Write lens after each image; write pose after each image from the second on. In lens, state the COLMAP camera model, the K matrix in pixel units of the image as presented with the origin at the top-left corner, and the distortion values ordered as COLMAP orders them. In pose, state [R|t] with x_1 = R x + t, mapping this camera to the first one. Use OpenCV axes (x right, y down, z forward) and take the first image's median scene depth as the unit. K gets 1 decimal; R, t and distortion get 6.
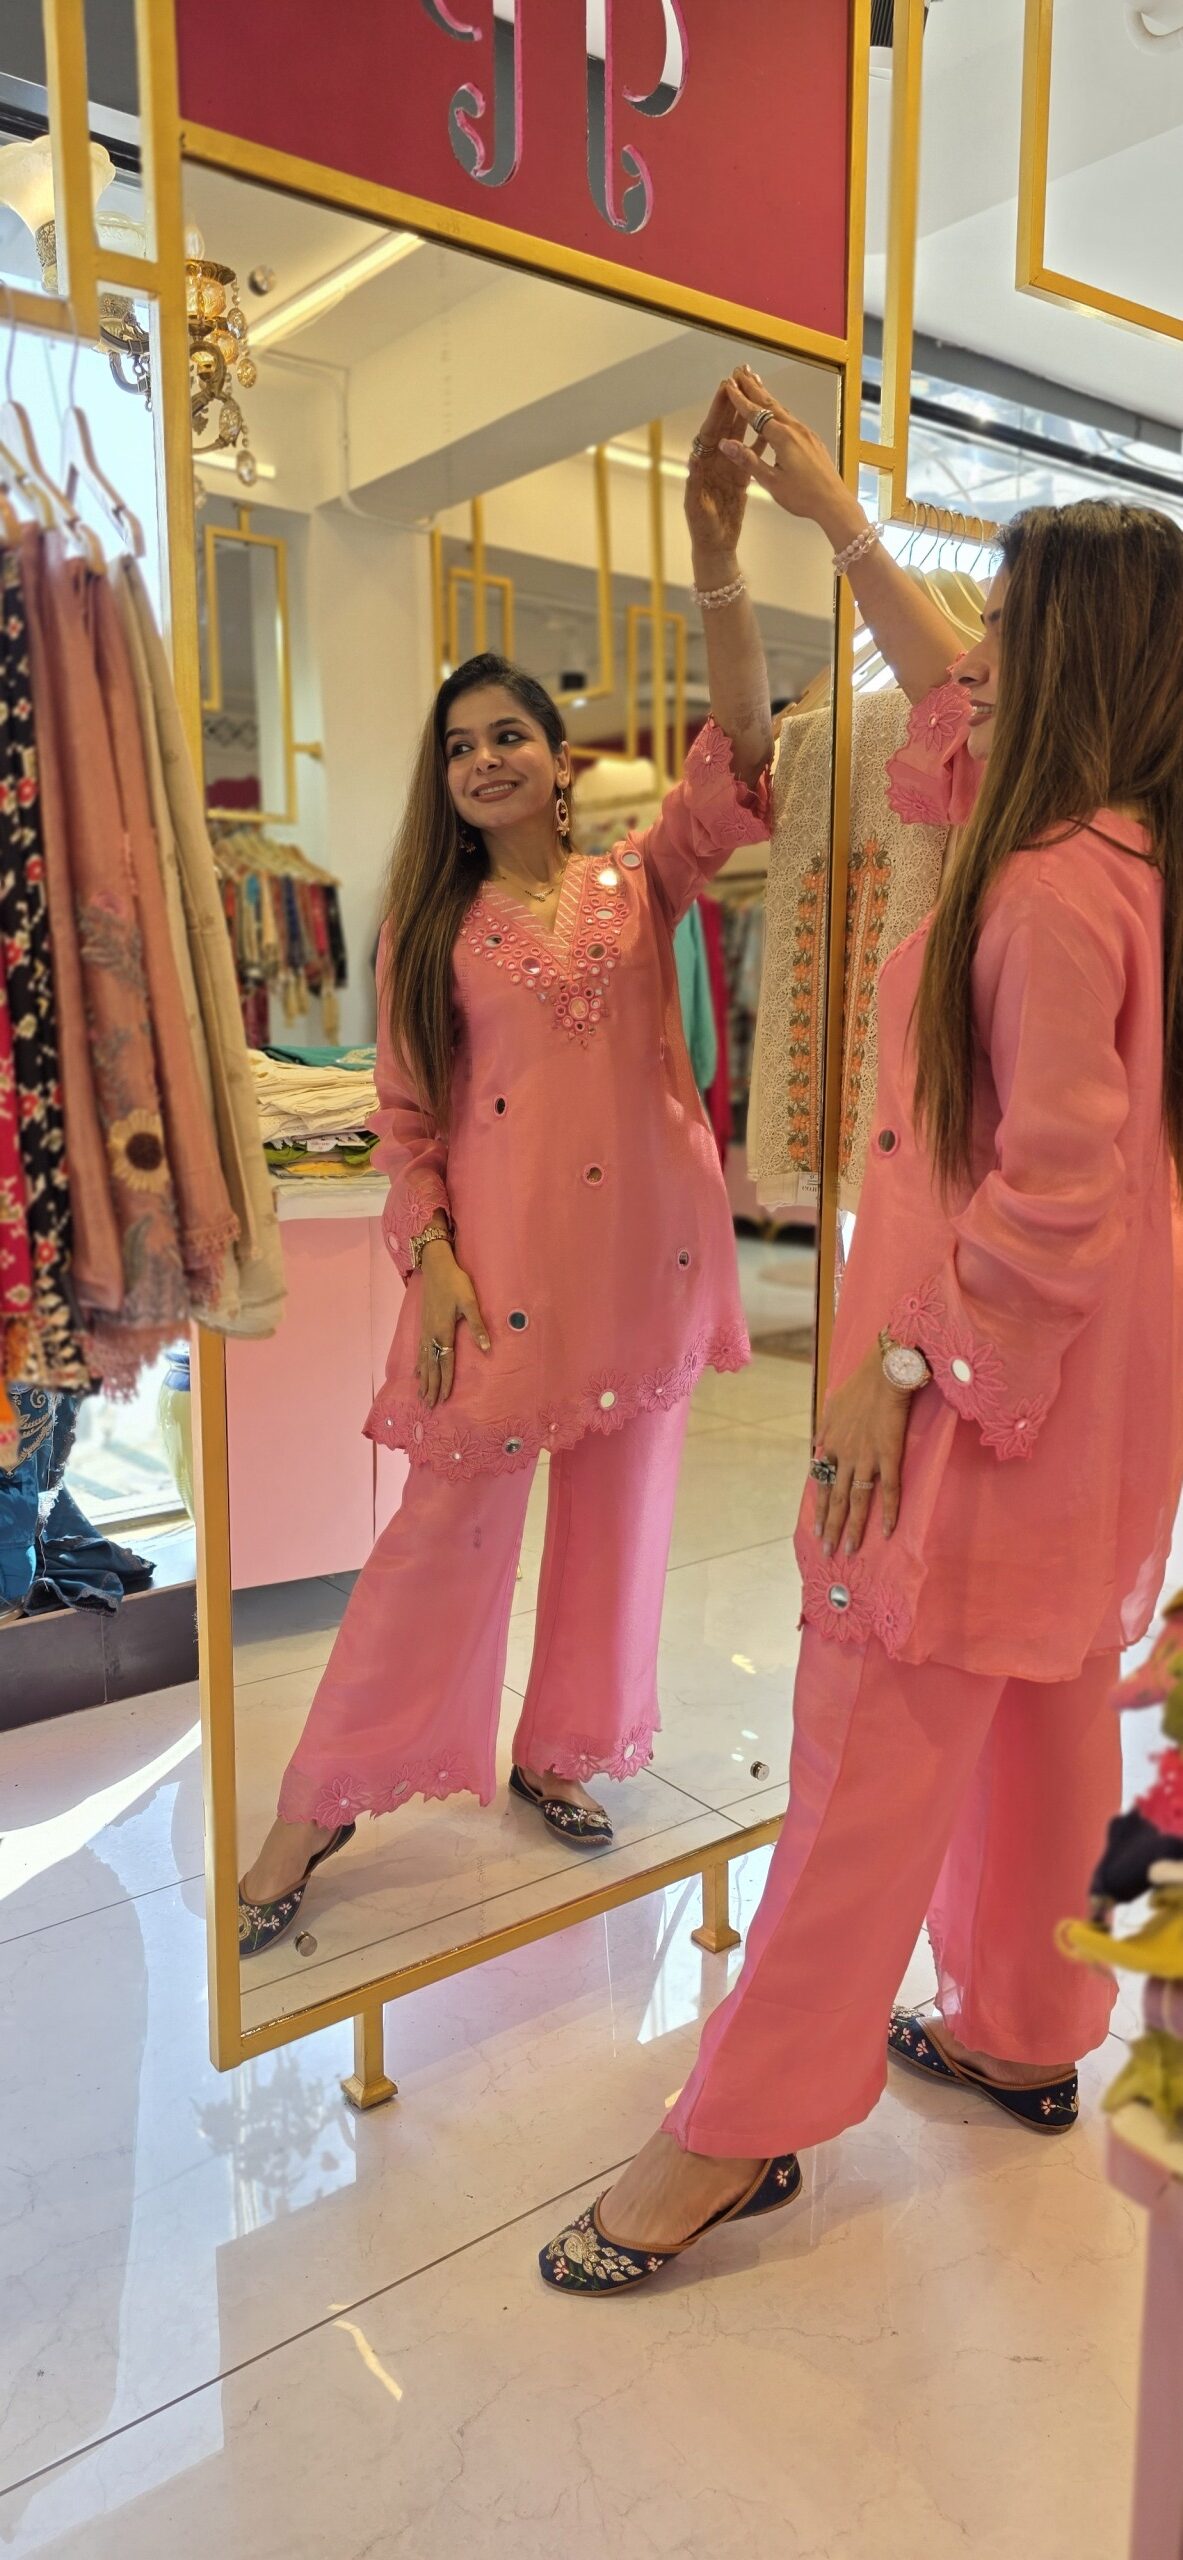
lens RADIAL K [[1734.2, 0, 604.0], [0, 1734.2, 1280.0], [0, 0, 1]] dist [0.032229, -0.036115]
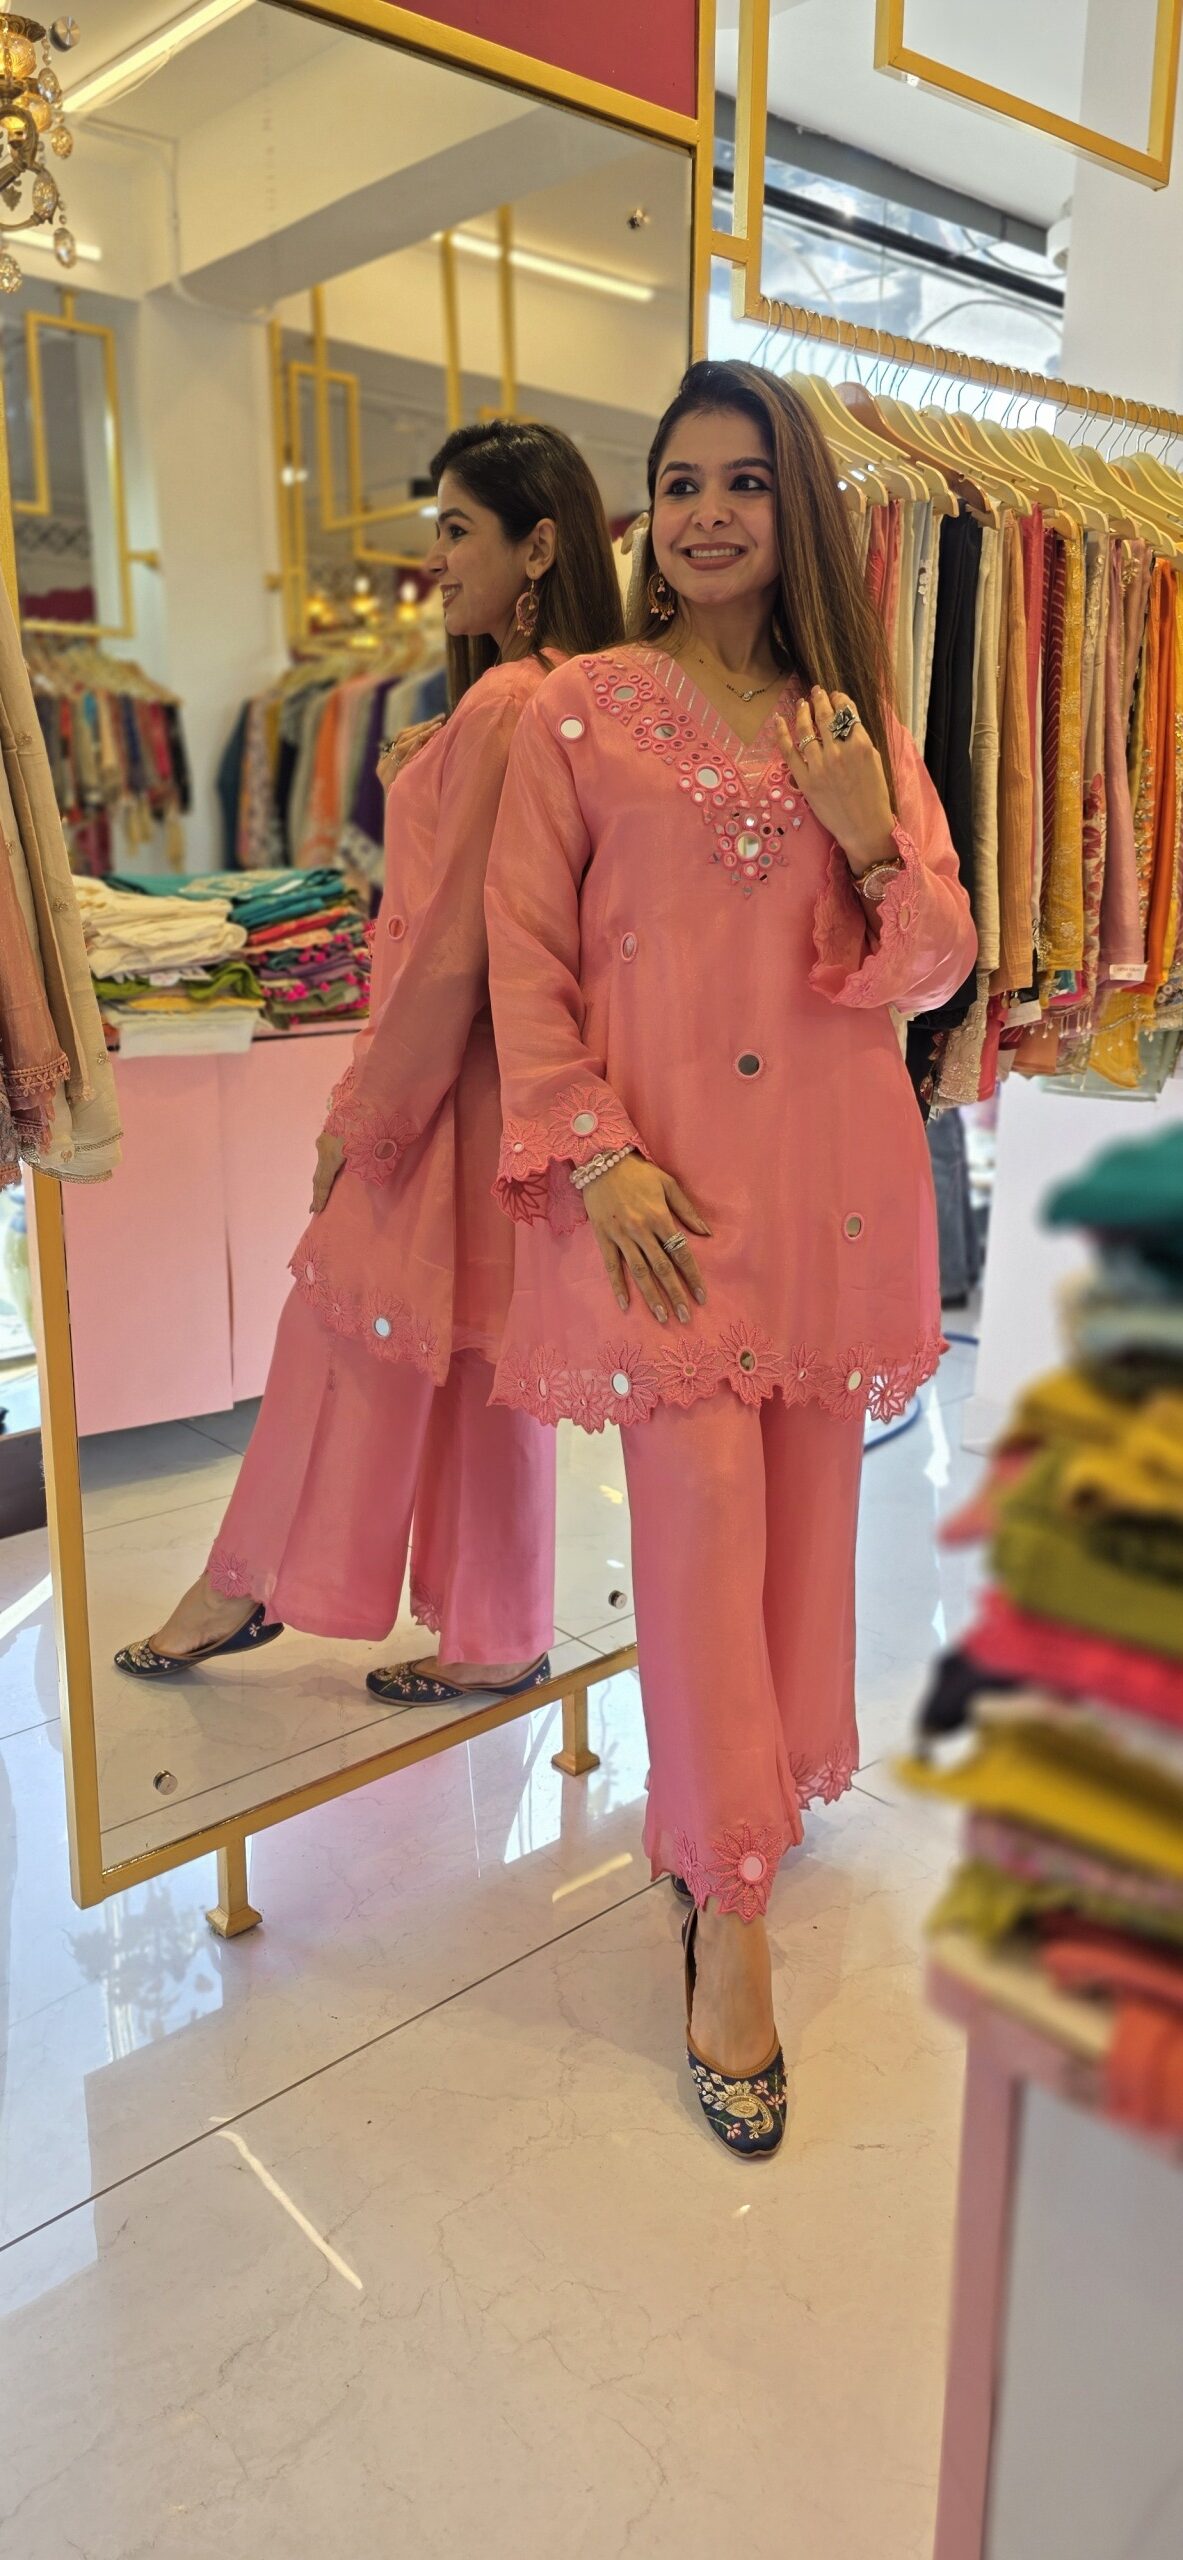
lens RADIAL K [[1734.2, 0, 580.3], [0, 1734.2, 1256.0], [0, 0, 1]] dist [0.032229, -0.036115]
pose [[0.997945, -0.013502, 0.062642, 0.007251], [0.008323, 0.996580, 0.082214, -0.001730], [-0.063537, -0.081523, 0.994644, 0.009041]]
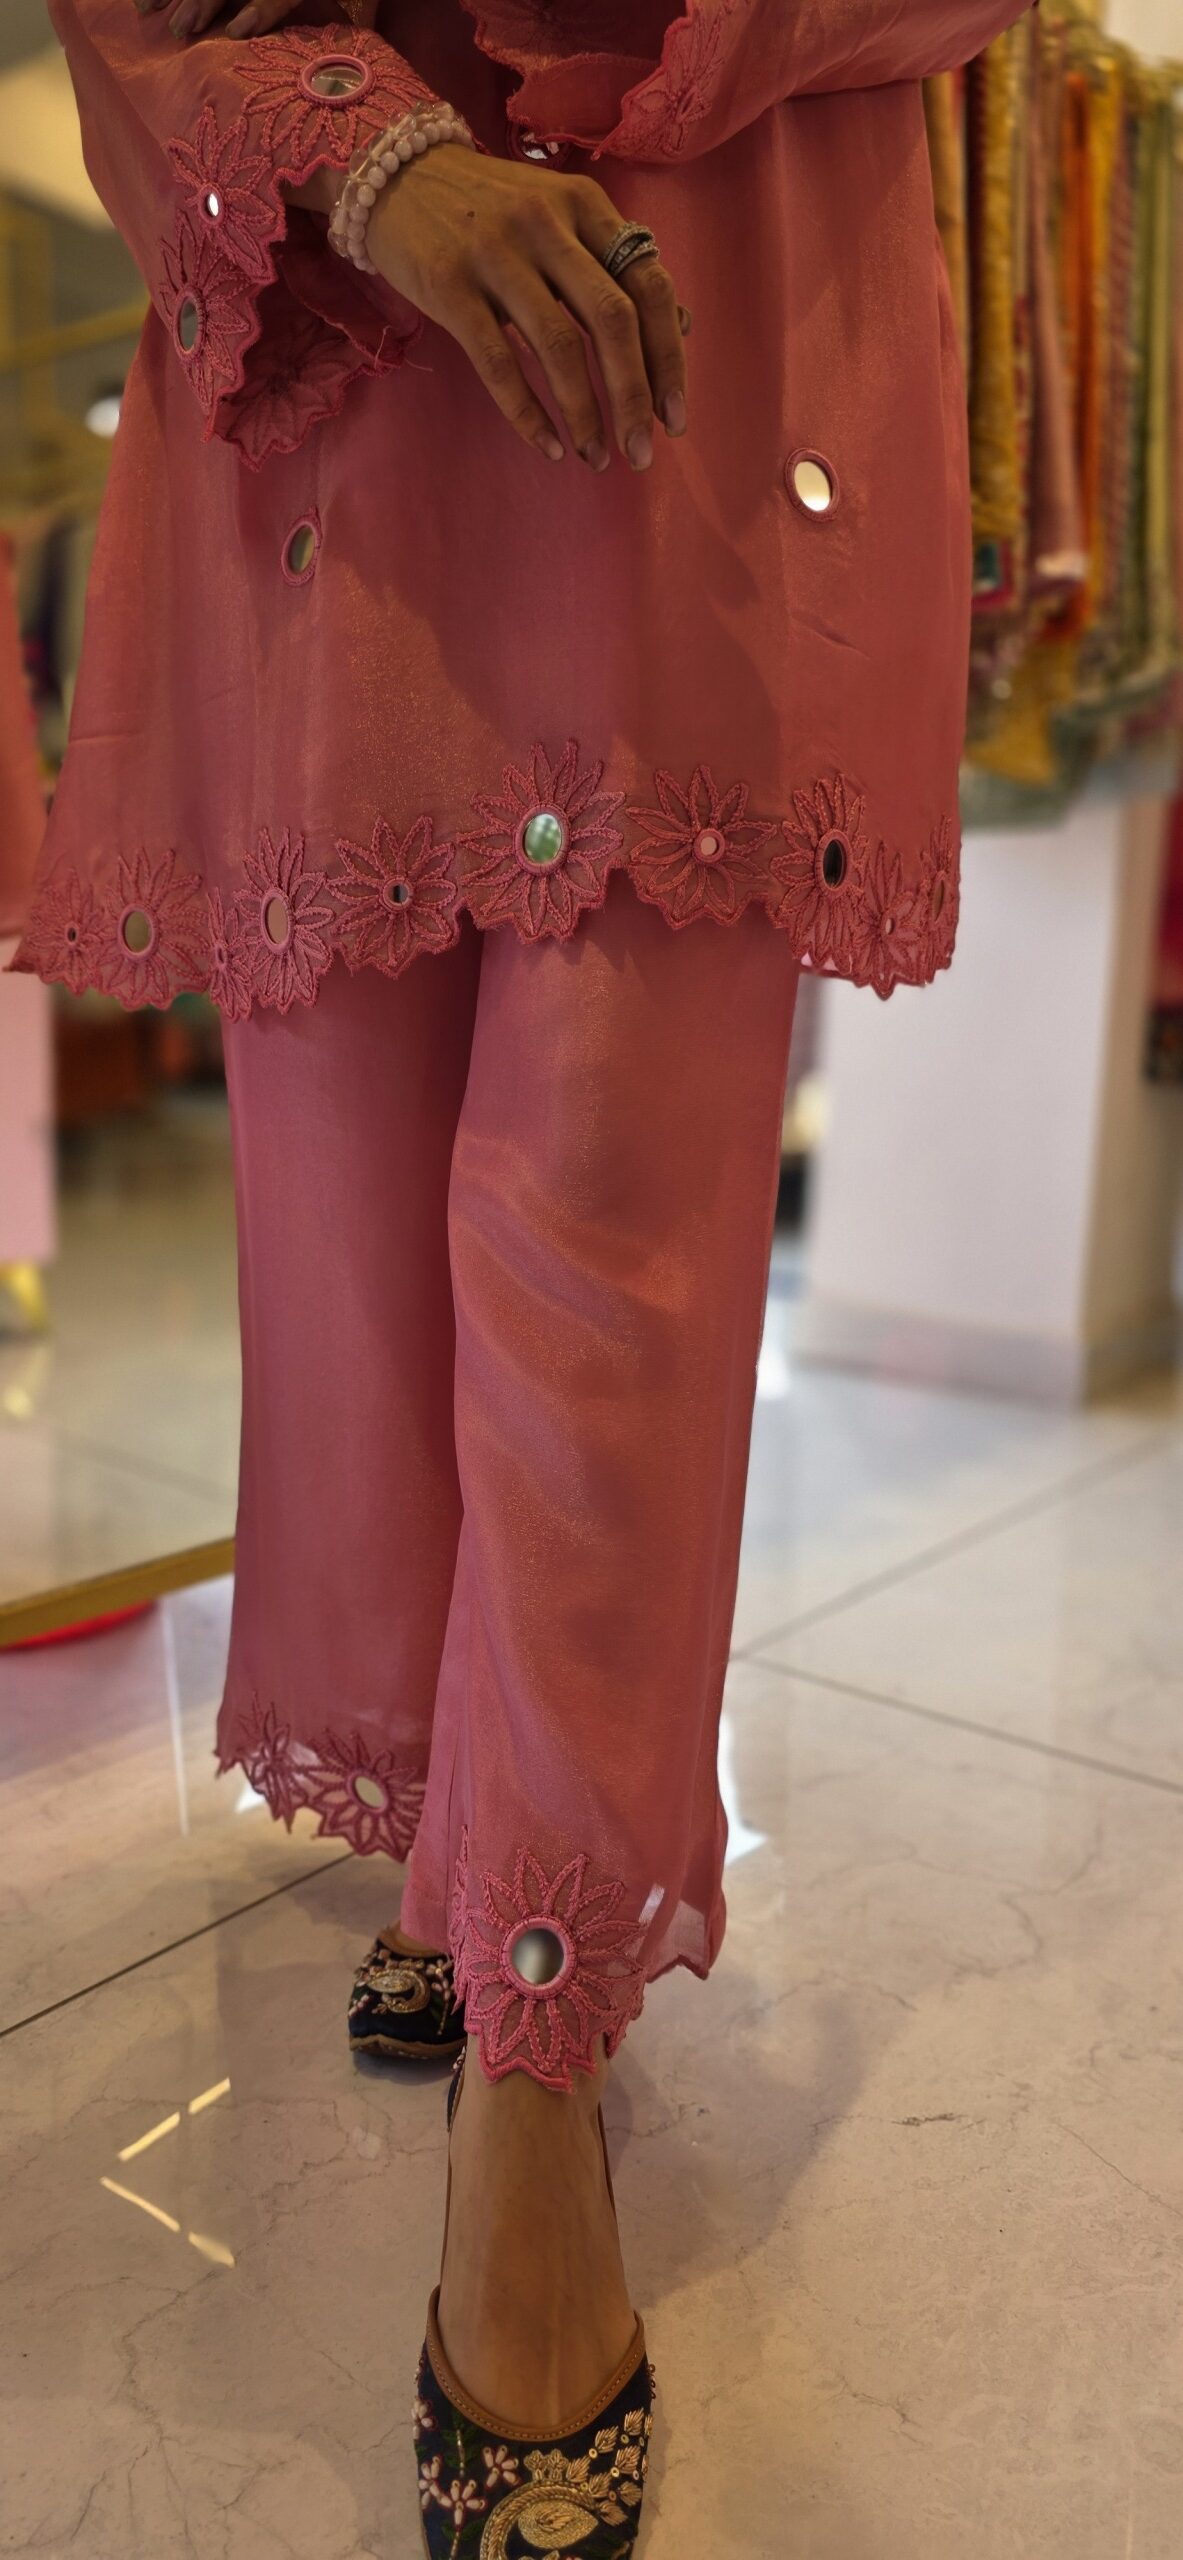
lens RADIAL K [[1734.2, 0, 578.0], [0, 1734.2, 1293.1], [0, 0, 1]] dist [0.032229, -0.036115]
pose [[0.971668, -0.017733, 0.235685, -0.001933], [0.017398, 0.999843, 0.003498, 0.239625], [-0.235710, 0.000701, 0.971823, 0.327629]]
